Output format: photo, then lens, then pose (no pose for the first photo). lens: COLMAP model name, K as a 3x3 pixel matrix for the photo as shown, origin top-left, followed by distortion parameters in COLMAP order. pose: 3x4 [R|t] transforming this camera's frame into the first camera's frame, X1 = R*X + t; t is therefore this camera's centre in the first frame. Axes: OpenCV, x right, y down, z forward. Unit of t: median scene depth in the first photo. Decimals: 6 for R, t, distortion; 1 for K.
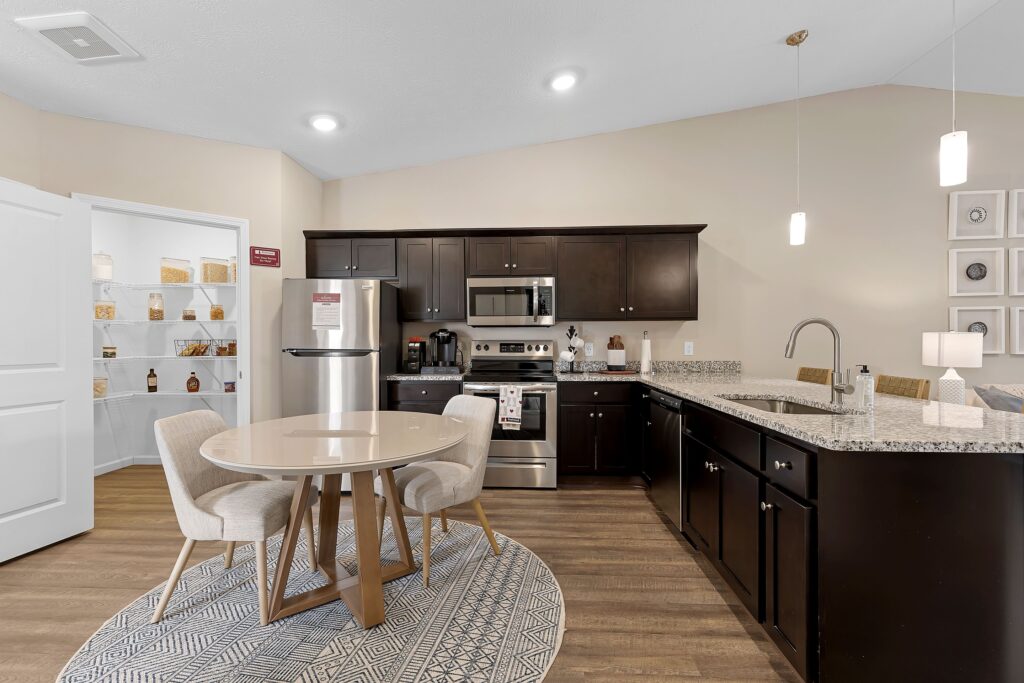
lens RADIAL K [[474.6, 0, 509.9], [0, 474.6, 334.5], [0, 0, 1]] dist [-0.002121, 0.000154]
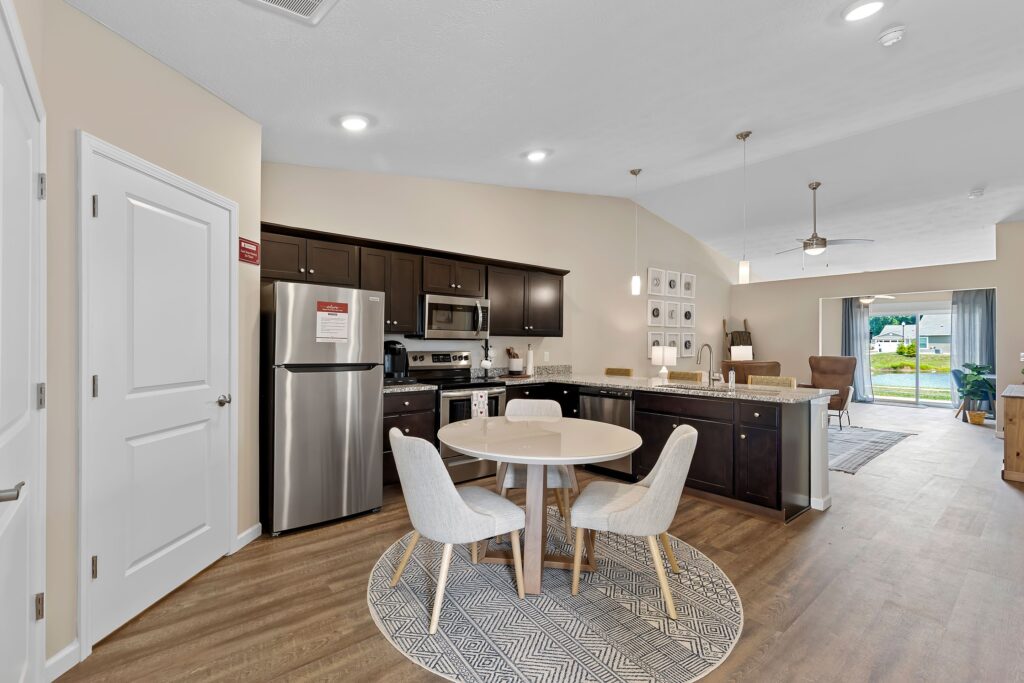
lens RADIAL K [[474.6, 0, 494.7], [0, 474.6, 346.2], [0, 0, 1]] dist [-0.002121, 0.000154]
pose [[0.719615, 0.002508, 0.694369, -0.725949], [-0.018587, 0.999705, 0.015652, -0.021198], [-0.694124, -0.024169, 0.719449, 0.117726]]
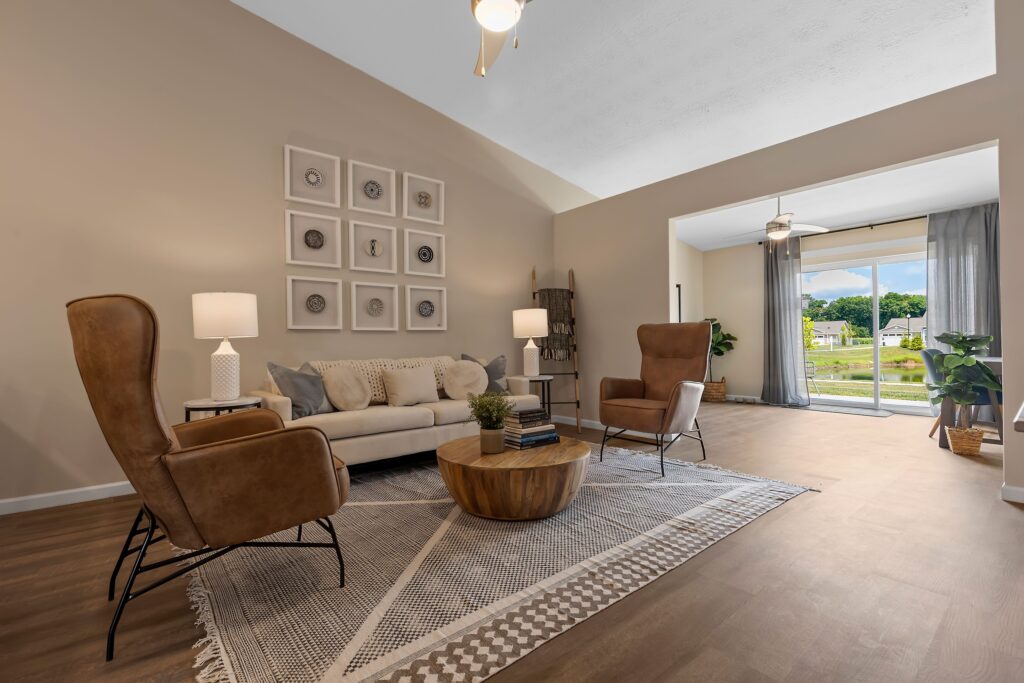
lens RADIAL K [[474.6, 0, 496.9], [0, 474.6, 344.2], [0, 0, 1]] dist [-0.002121, 0.000154]
pose [[0.726392, -0.002830, 0.687275, 0.630880], [-0.005386, 0.999937, 0.009810, 0.059805], [-0.687260, -0.010828, 0.726331, 0.094048]]
